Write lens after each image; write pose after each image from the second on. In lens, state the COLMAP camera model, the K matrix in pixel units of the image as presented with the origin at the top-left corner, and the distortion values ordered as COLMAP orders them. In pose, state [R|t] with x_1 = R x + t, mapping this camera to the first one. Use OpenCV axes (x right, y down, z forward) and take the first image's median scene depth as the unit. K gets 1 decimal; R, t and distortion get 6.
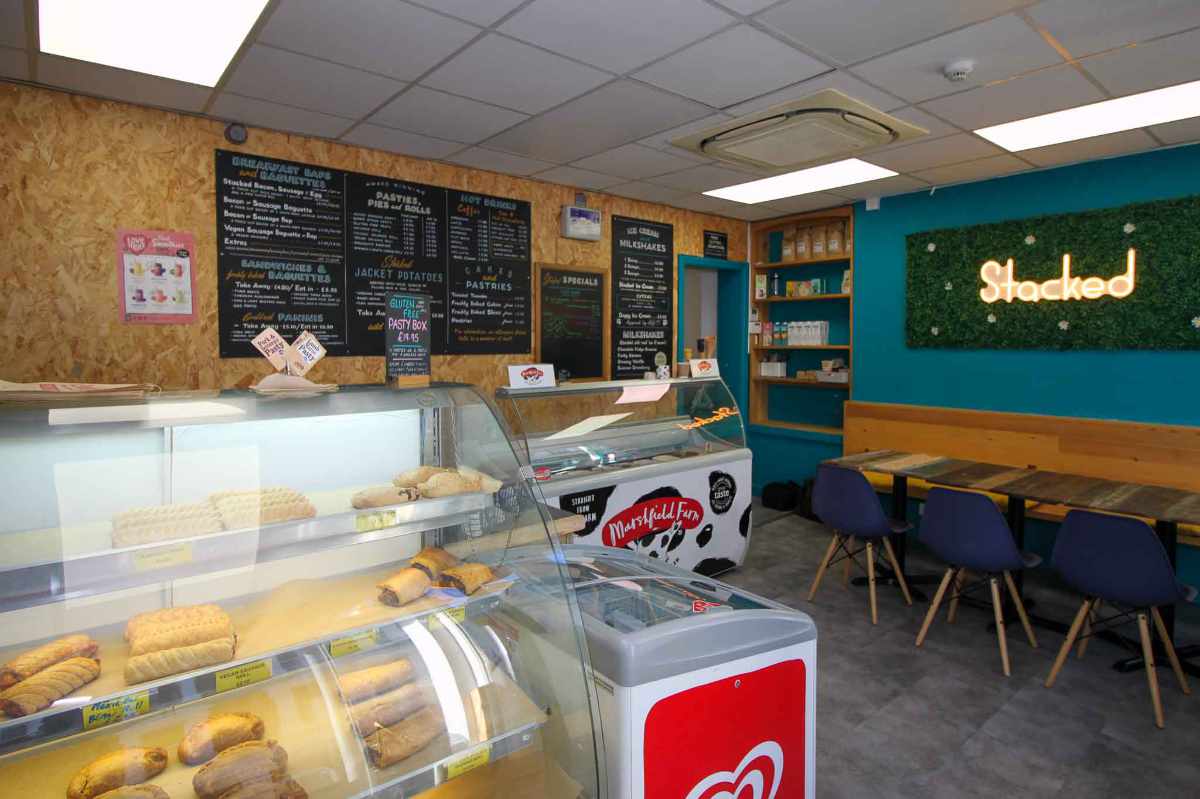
lens RADIAL K [[667.6, 0, 599.0], [0, 667.6, 367.1], [0, 0, 1]] dist [-0.000007, -0.000562]
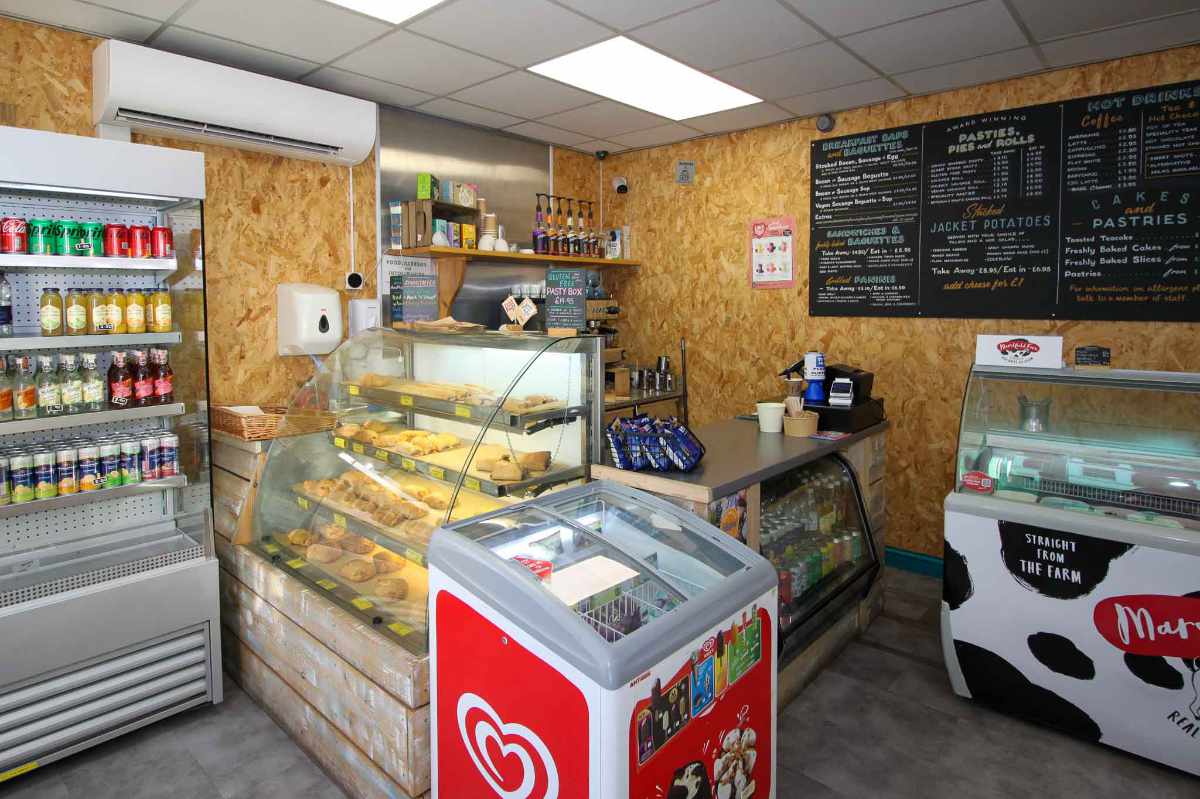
lens RADIAL K [[672.8, 0, 602.1], [0, 672.8, 330.8], [0, 0, 1]] dist [-0.001365, -0.001070]
pose [[0.133367, 0.043048, -0.990131, 0.540895], [-0.036221, 0.998600, 0.038537, -0.019213], [0.990405, 0.030724, 0.134739, 0.439906]]
